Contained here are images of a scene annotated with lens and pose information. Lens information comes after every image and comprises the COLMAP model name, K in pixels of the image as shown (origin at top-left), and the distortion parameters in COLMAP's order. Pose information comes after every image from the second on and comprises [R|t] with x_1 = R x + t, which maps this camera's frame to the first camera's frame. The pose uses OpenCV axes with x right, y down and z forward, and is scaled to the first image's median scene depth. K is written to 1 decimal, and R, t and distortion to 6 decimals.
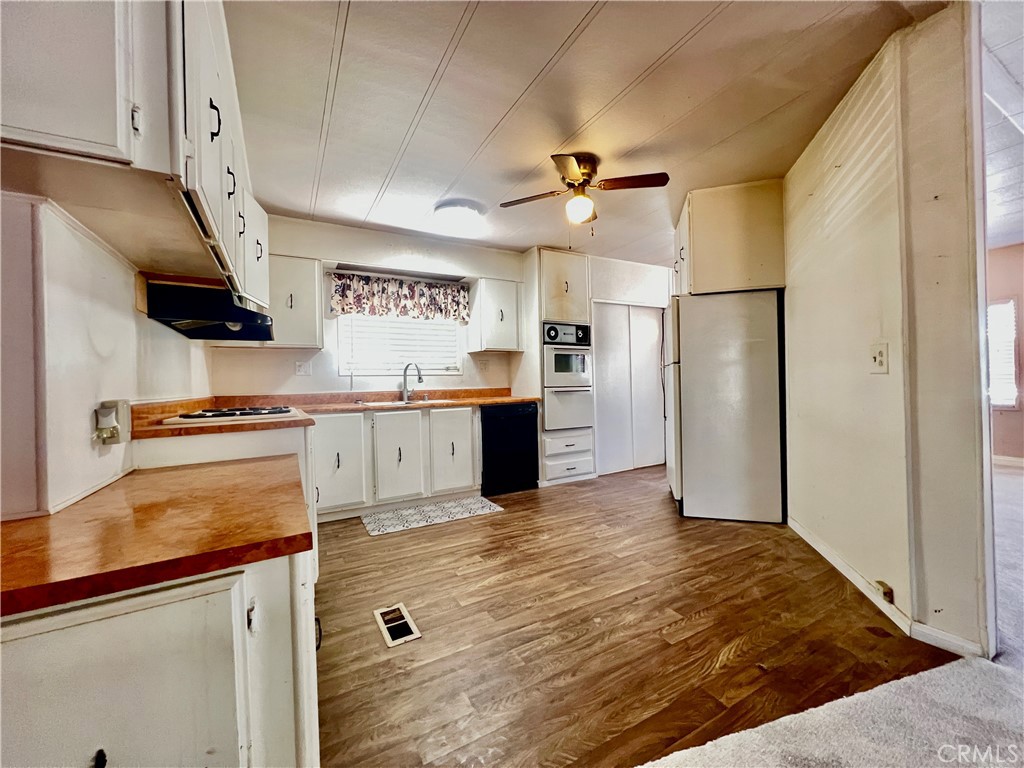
lens RADIAL K [[410.4, 0, 512.6], [0, 410.4, 382.8], [0, 0, 1]] dist [0.000826, 0.000426]
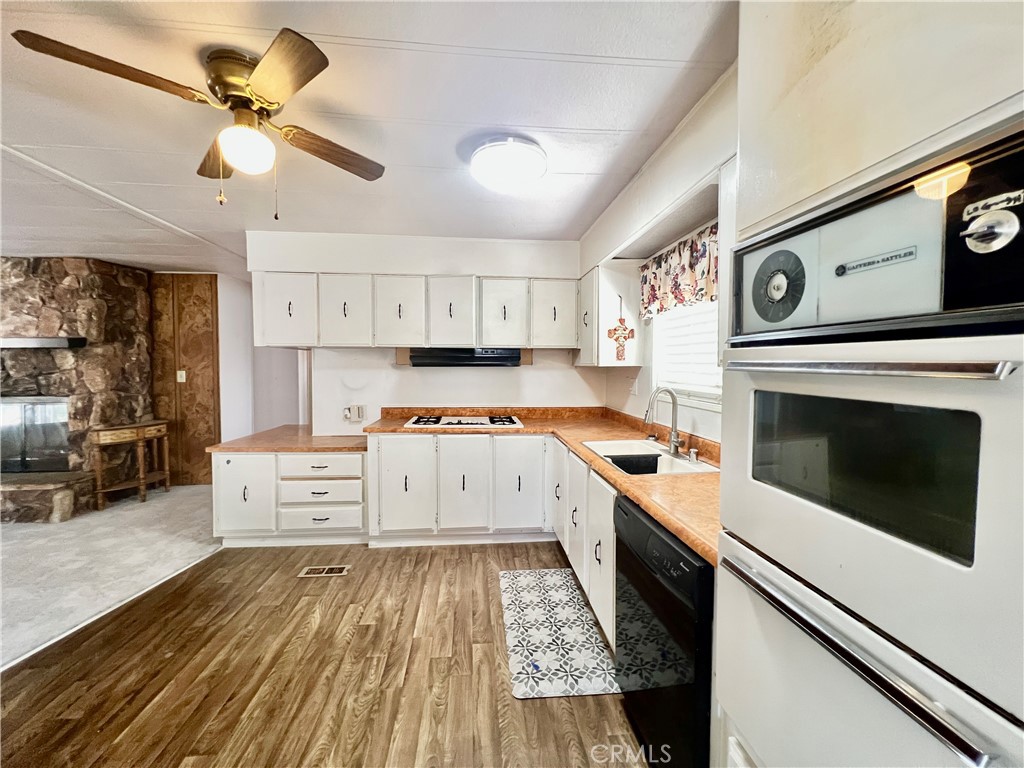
lens RADIAL K [[410.4, 0, 512.3], [0, 410.4, 381.9], [0, 0, 1]] dist [0.000826, 0.000426]
pose [[-0.404235, 0.058277, -0.912797, 0.594582], [0.005896, 0.998113, 0.061113, -0.154172], [0.914636, 0.019322, -0.403816, 1.696110]]
